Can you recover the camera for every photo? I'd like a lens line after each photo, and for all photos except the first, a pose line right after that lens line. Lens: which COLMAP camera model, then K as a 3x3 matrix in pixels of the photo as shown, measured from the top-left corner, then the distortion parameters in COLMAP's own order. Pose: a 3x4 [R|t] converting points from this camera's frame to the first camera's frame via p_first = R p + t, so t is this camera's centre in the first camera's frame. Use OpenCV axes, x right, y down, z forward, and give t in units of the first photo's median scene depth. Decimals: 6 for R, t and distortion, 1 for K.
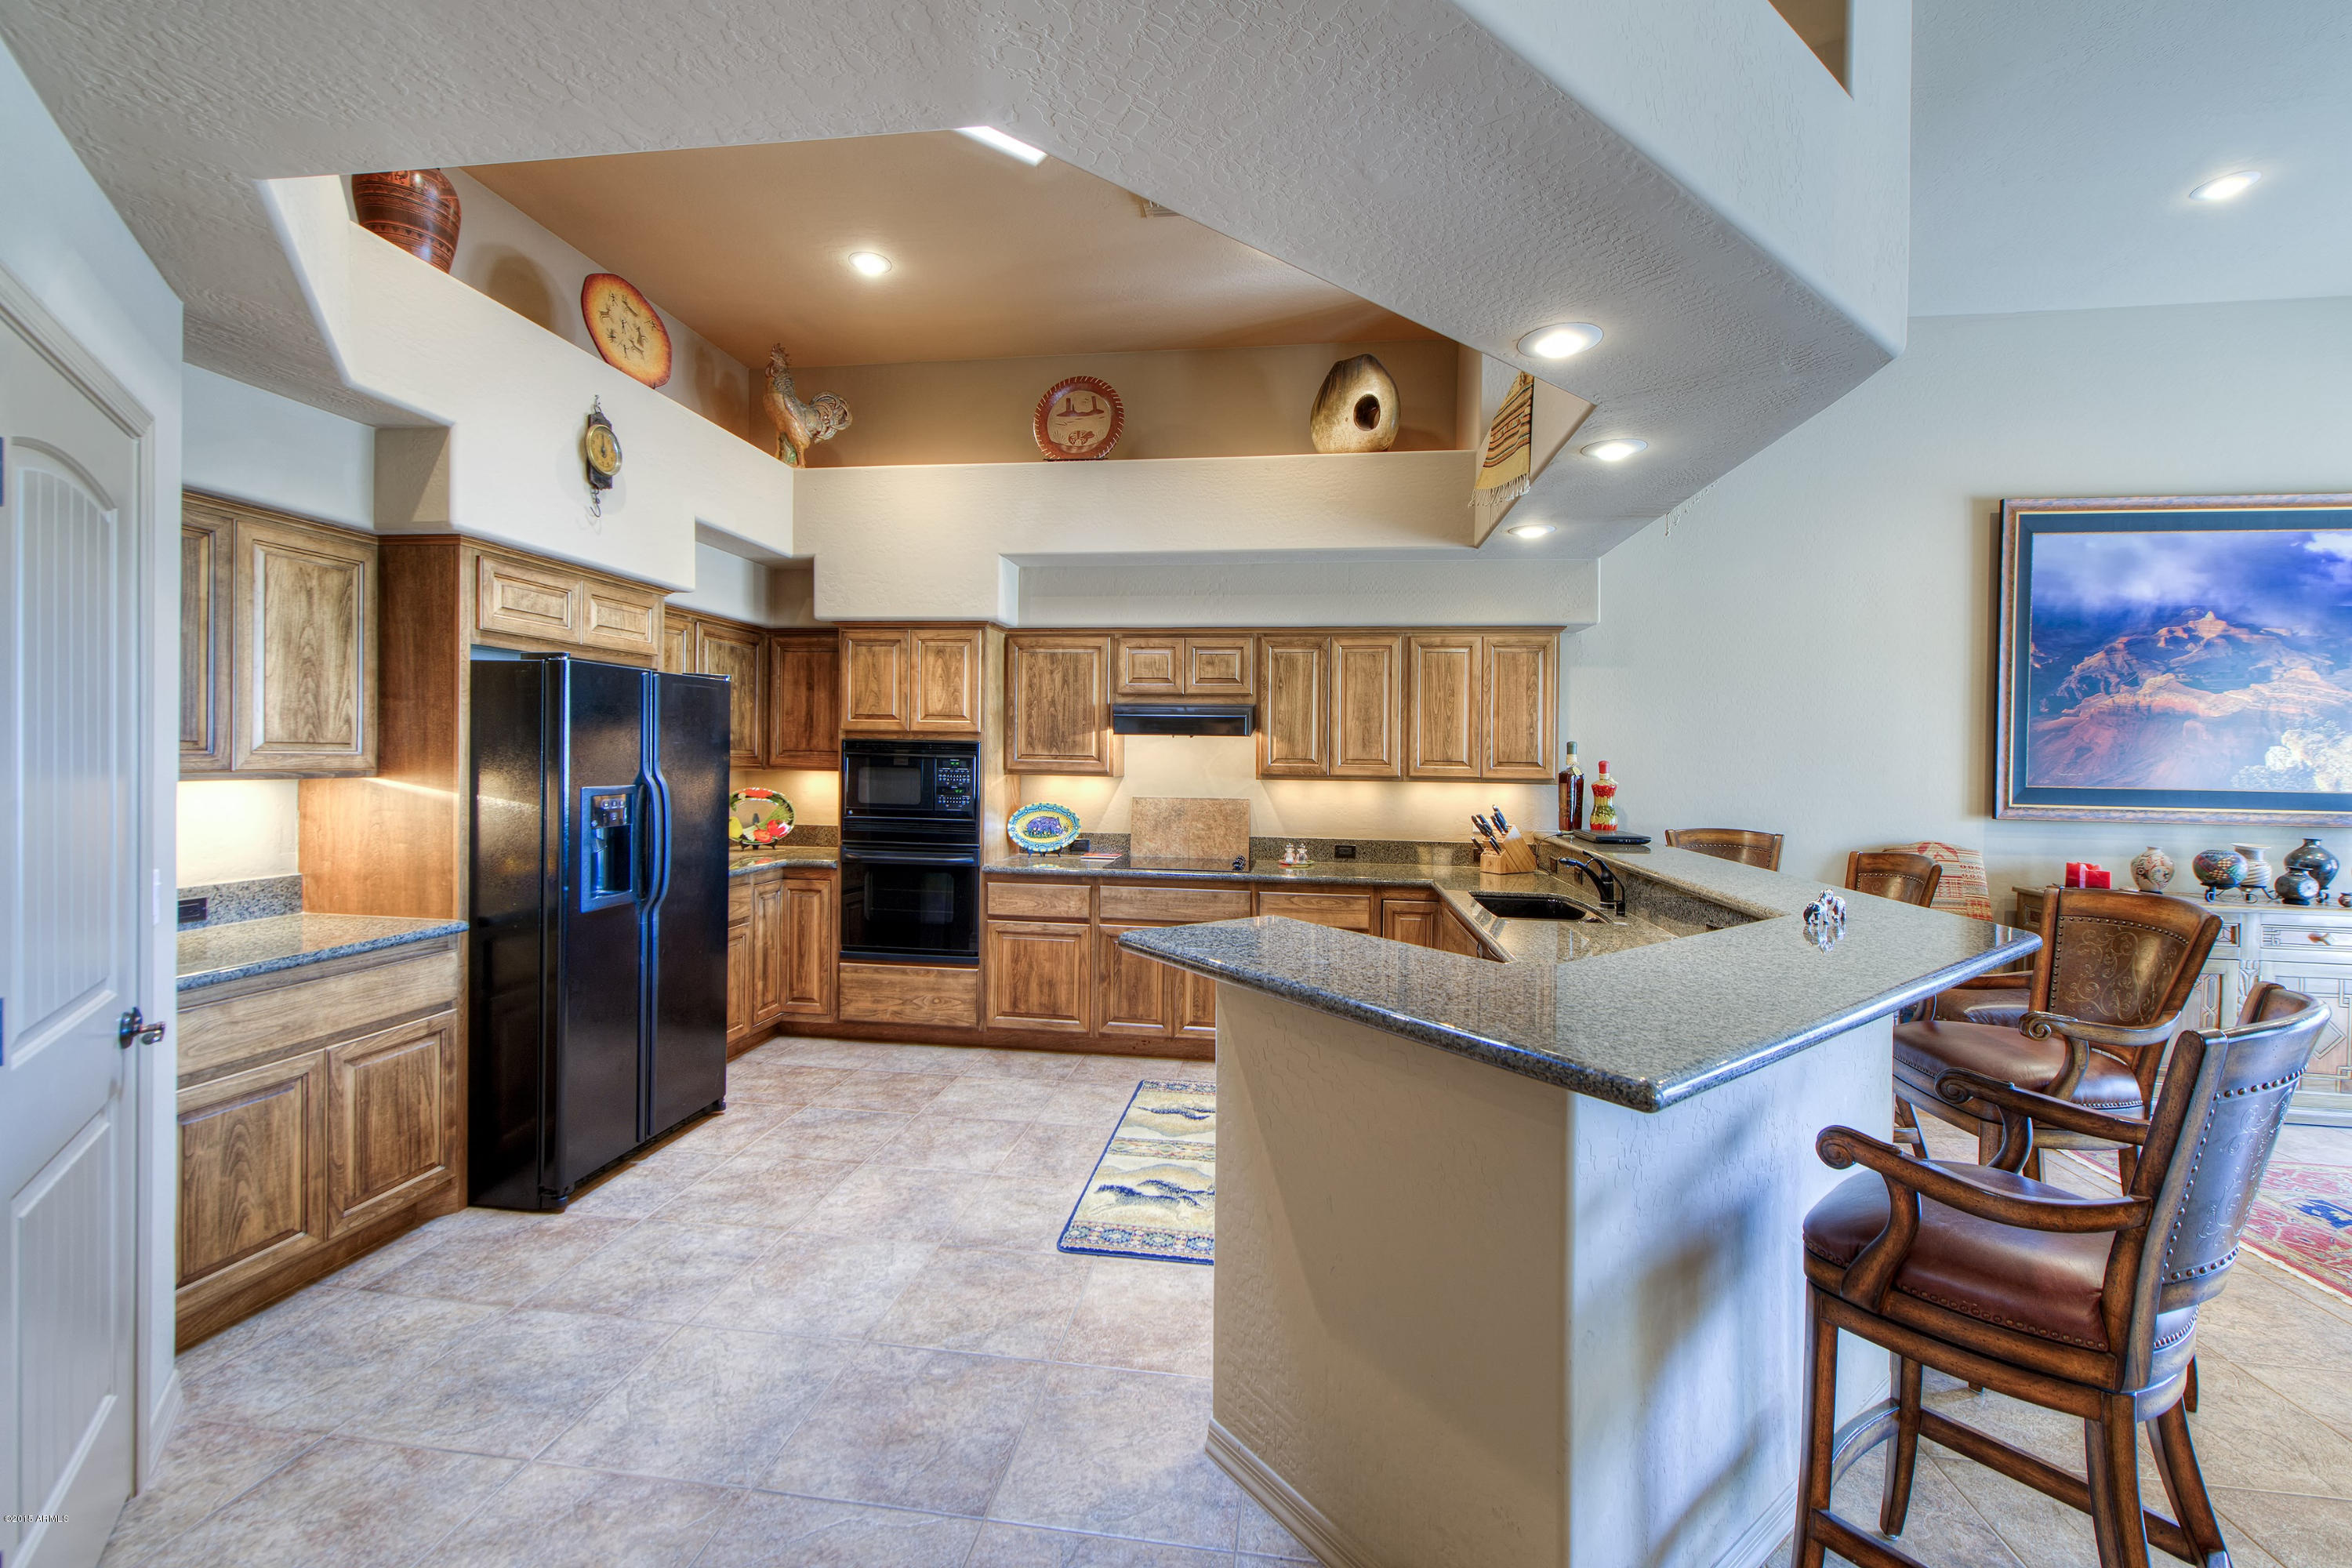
lens RADIAL K [[985.4, 0, 1146.6], [0, 985.4, 781.4], [0, 0, 1]] dist [0.001678, -0.001807]
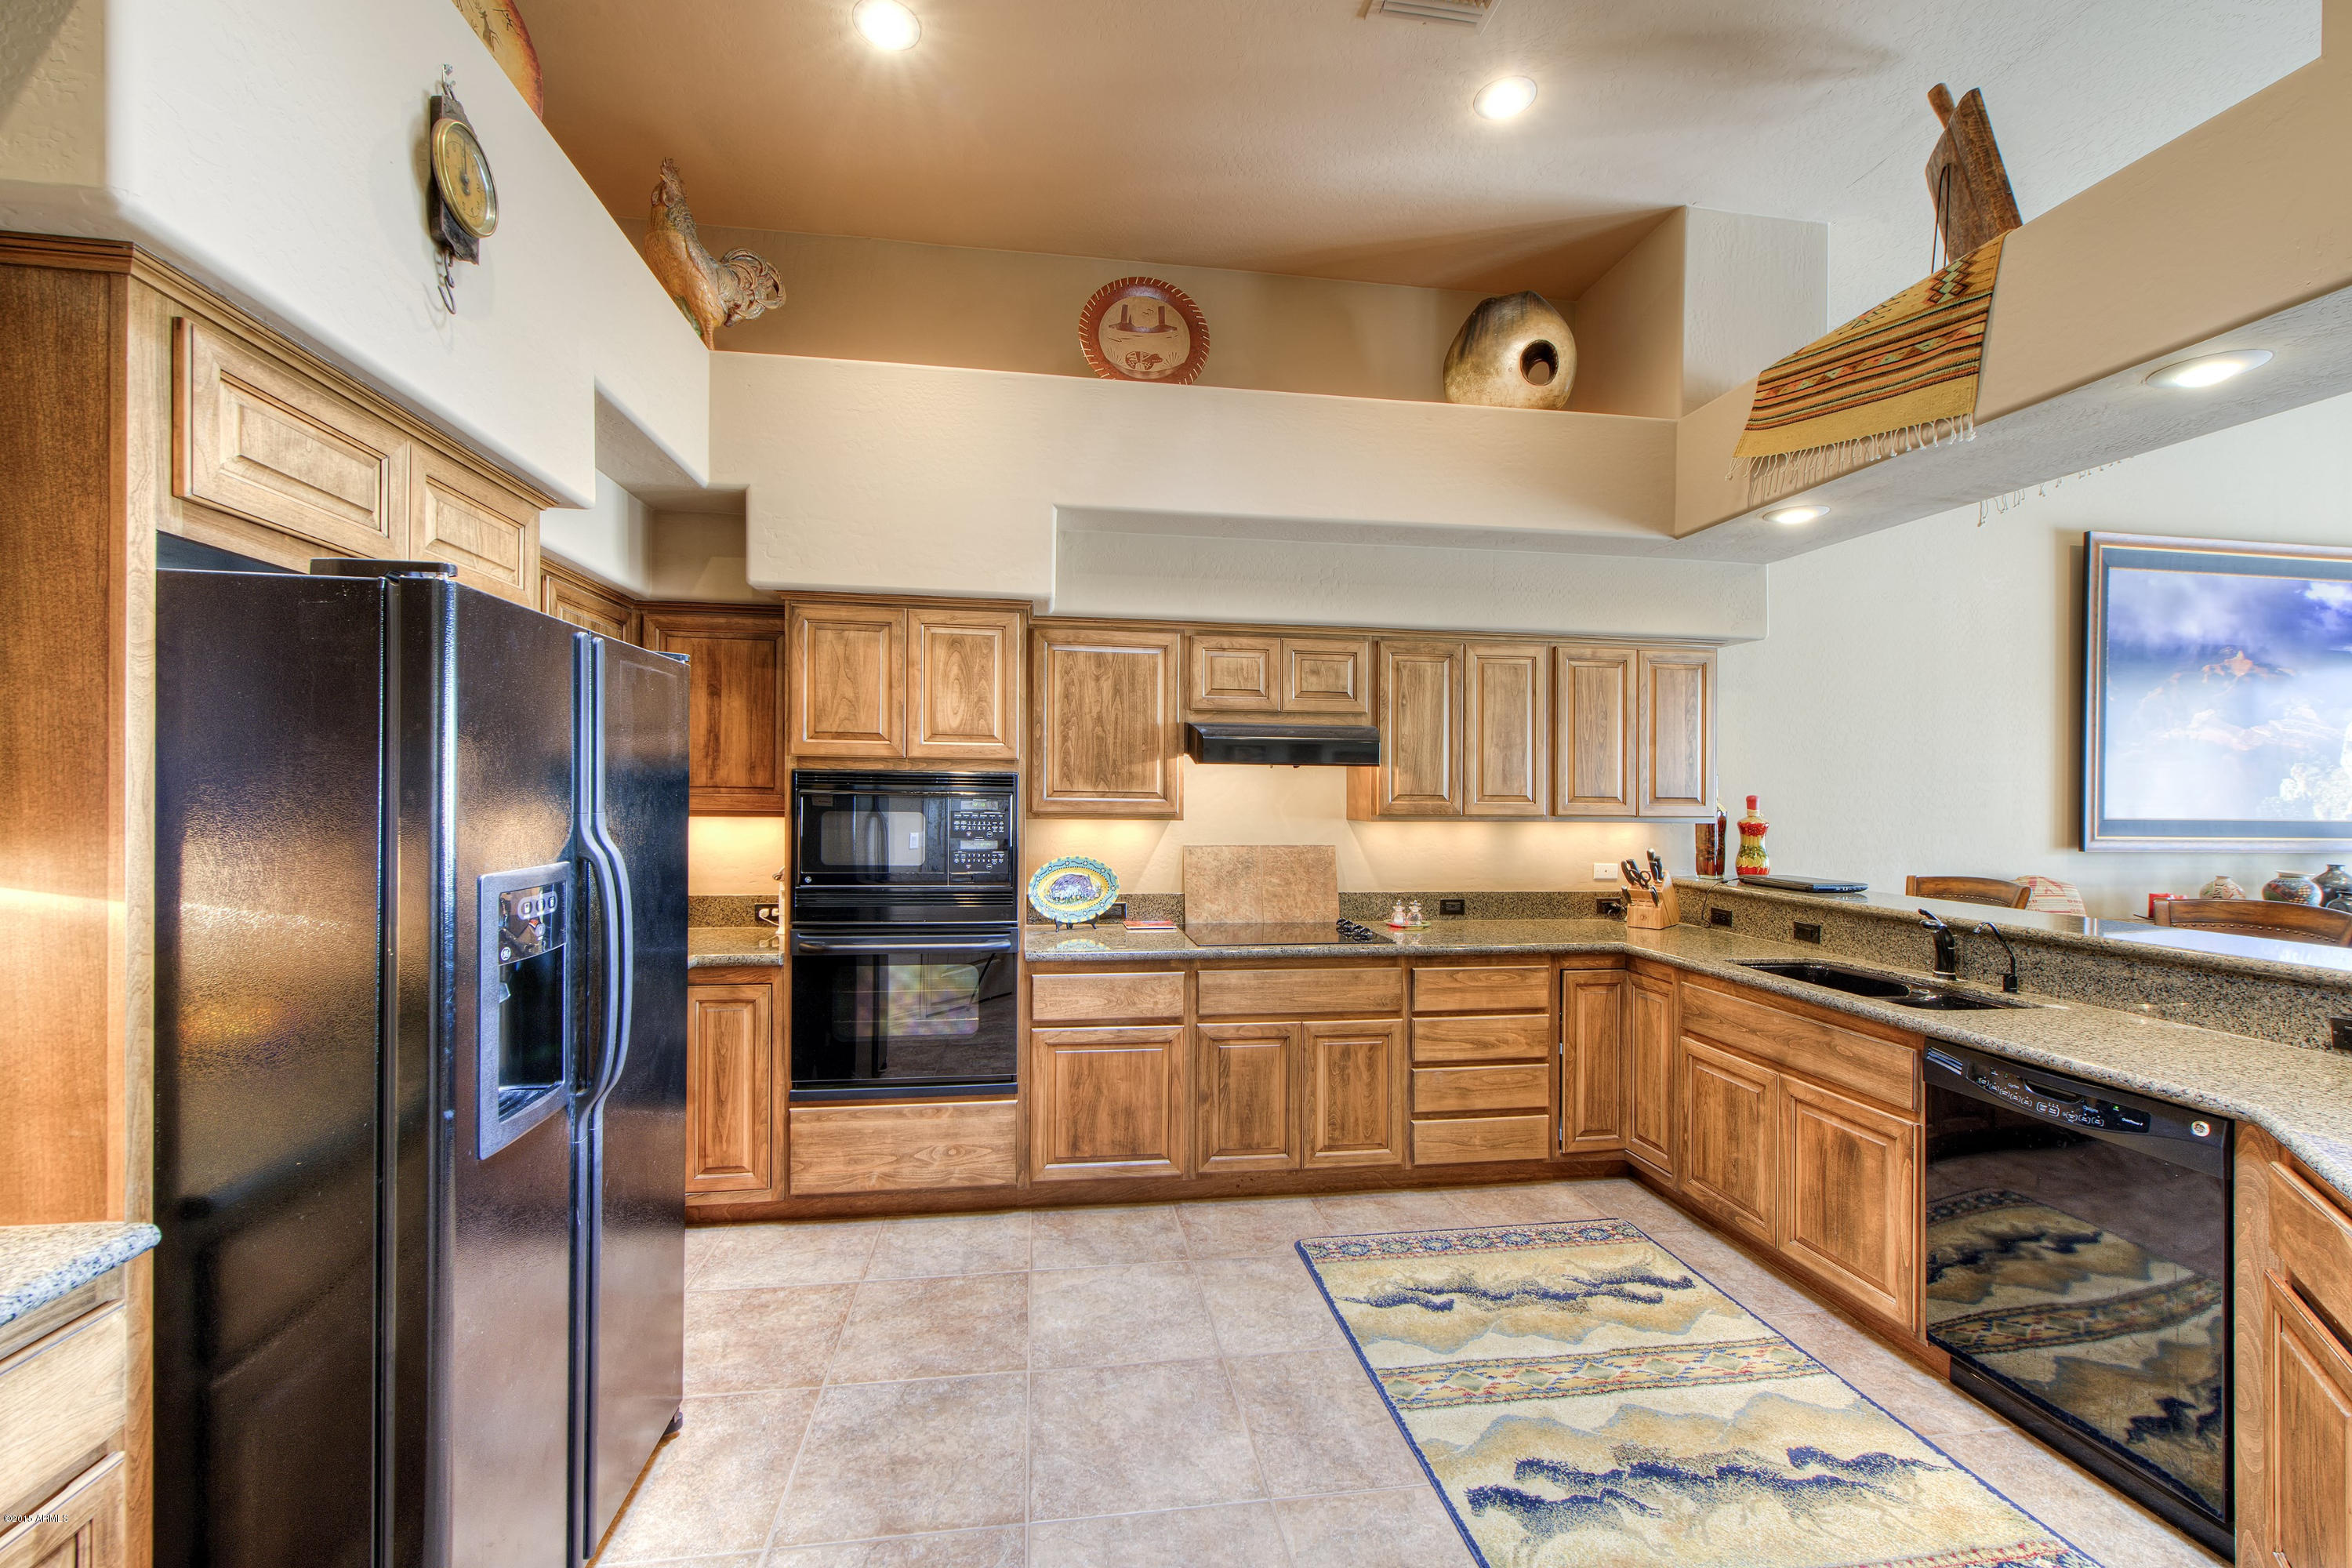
lens RADIAL K [[985.4, 0, 1242.3], [0, 985.4, 805.3], [0, 0, 1]] dist [0.001678, -0.001807]
pose [[0.951199, -0.009107, 0.308443, -0.256300], [0.011575, 0.999914, -0.006170, -0.012668], [-0.308361, 0.009439, 0.951223, 0.316885]]
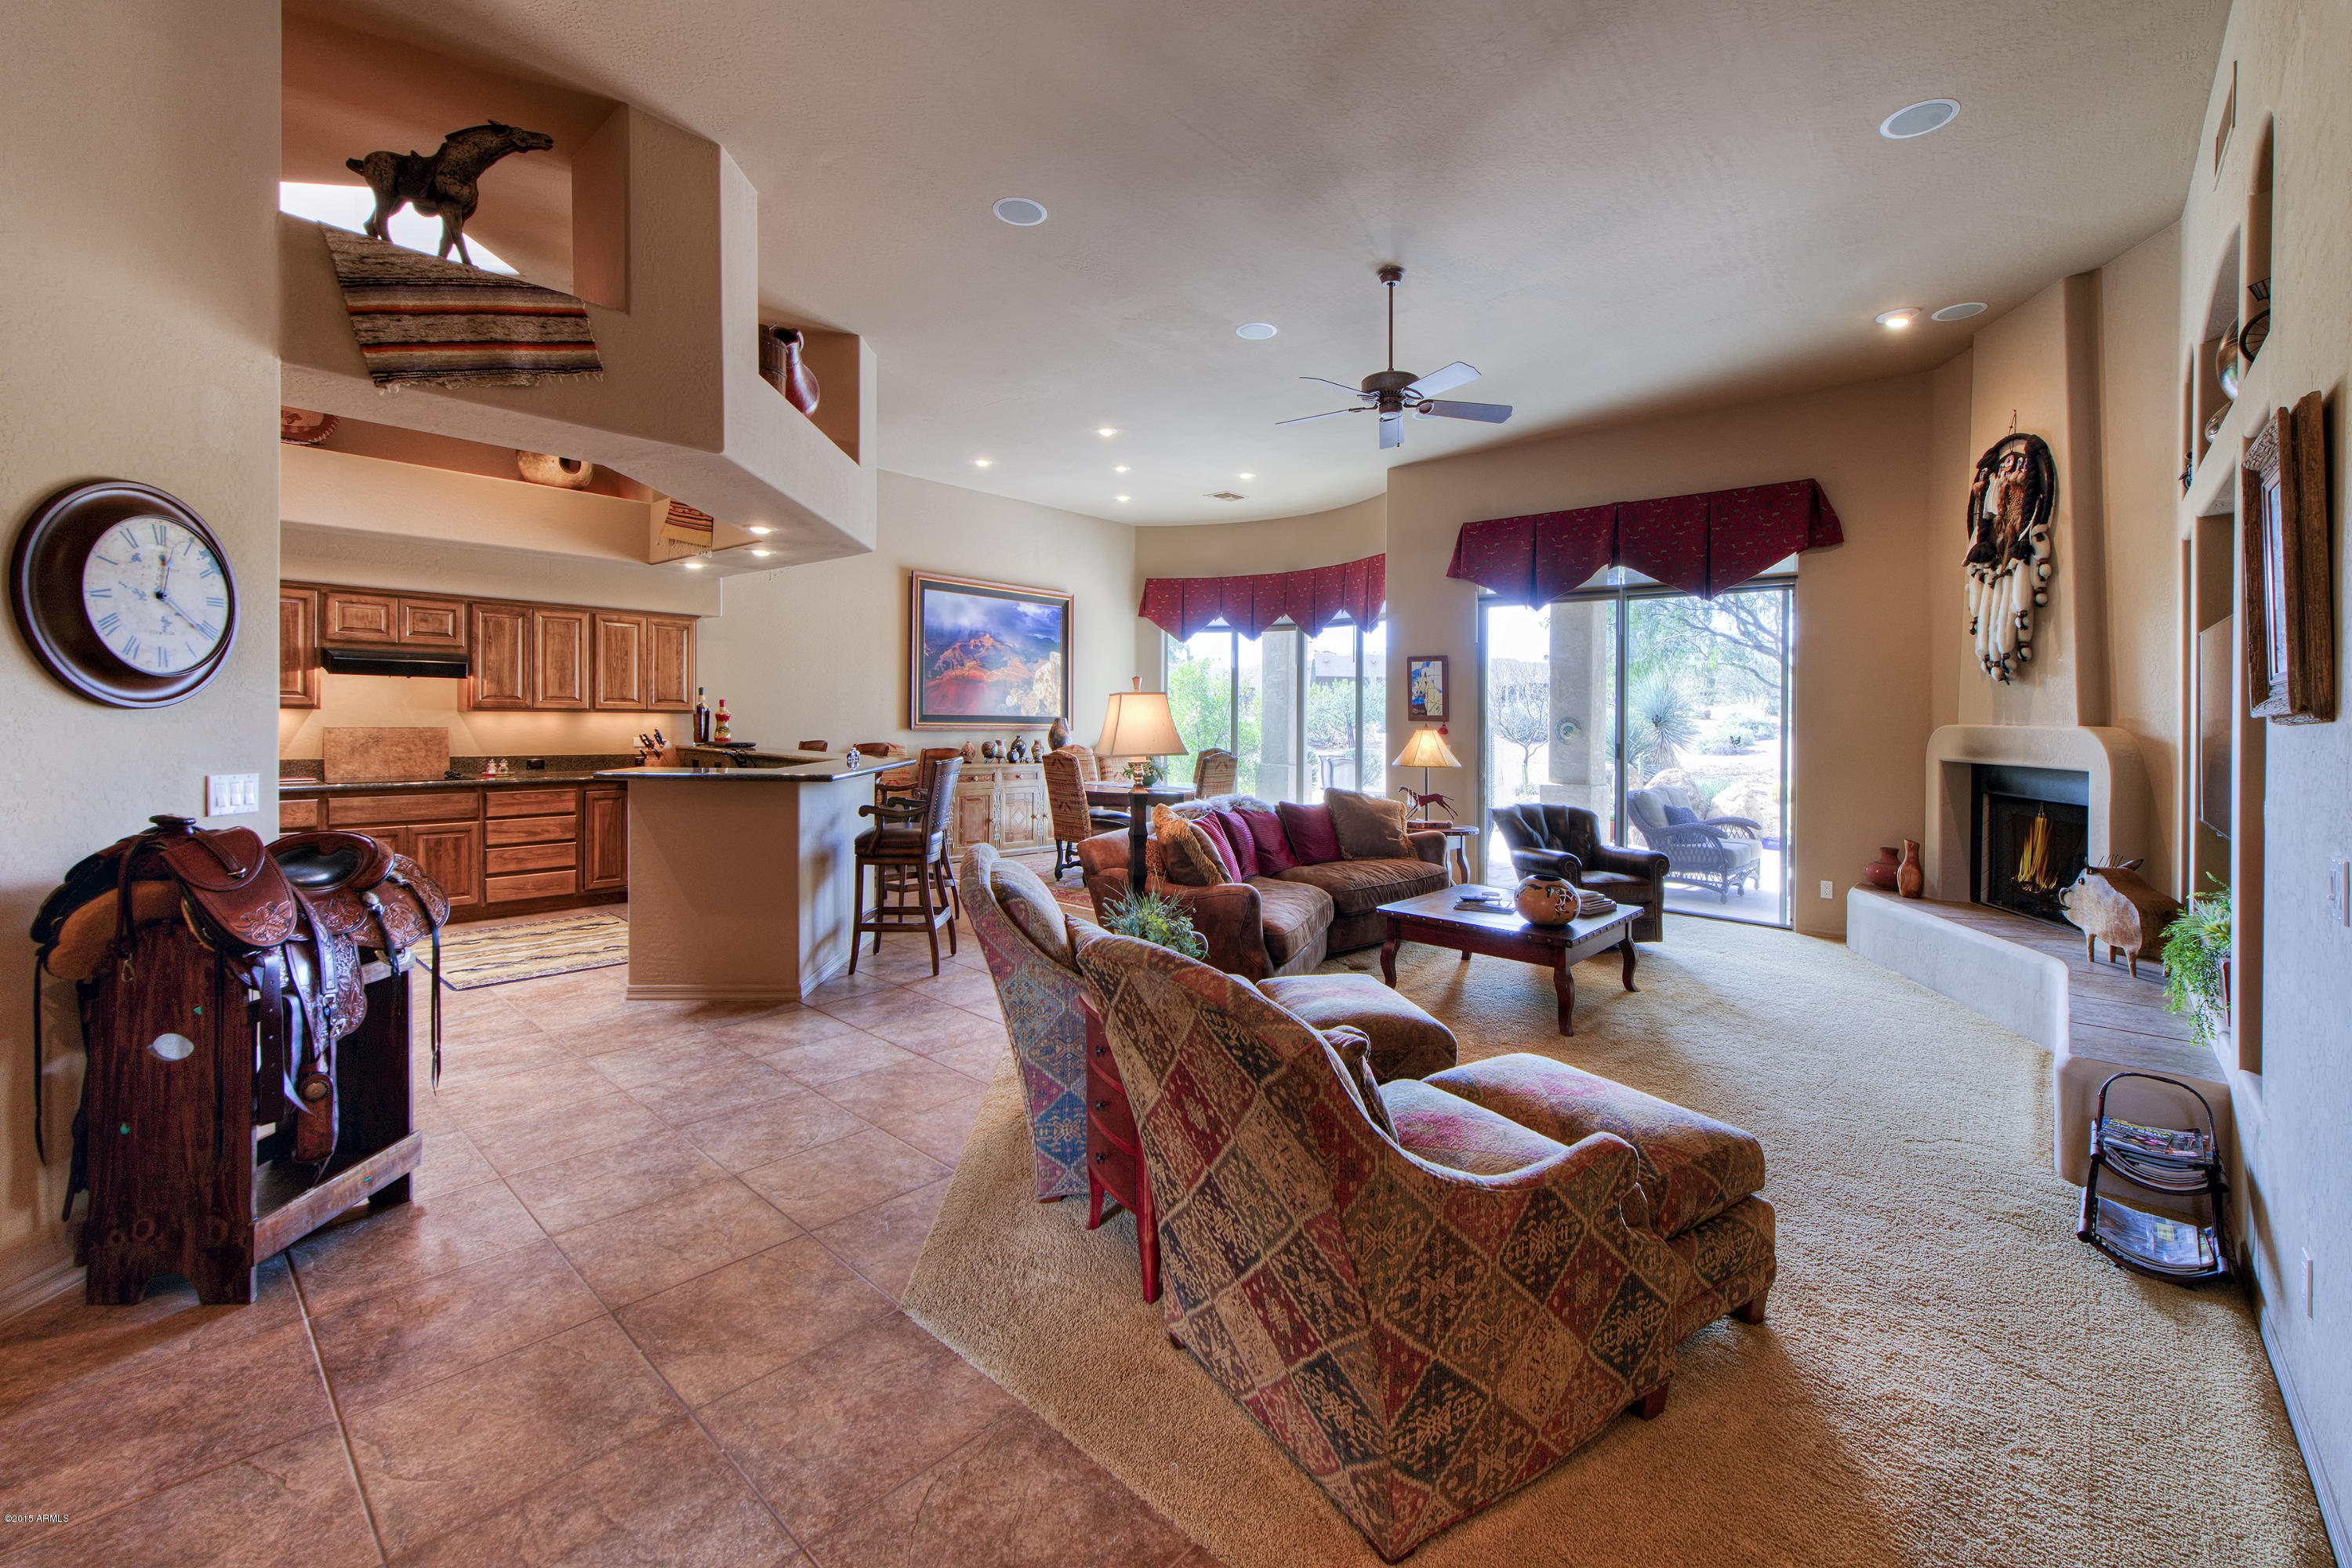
lens RADIAL K [[985.4, 0, 1161.8], [0, 985.4, 712.3], [0, 0, 1]] dist [0.001678, -0.001807]
pose [[0.585082, -0.002482, 0.810970, -0.460703], [0.008556, 0.999959, -0.003112, 0.012498], [-0.810929, 0.008760, 0.585079, -0.580622]]
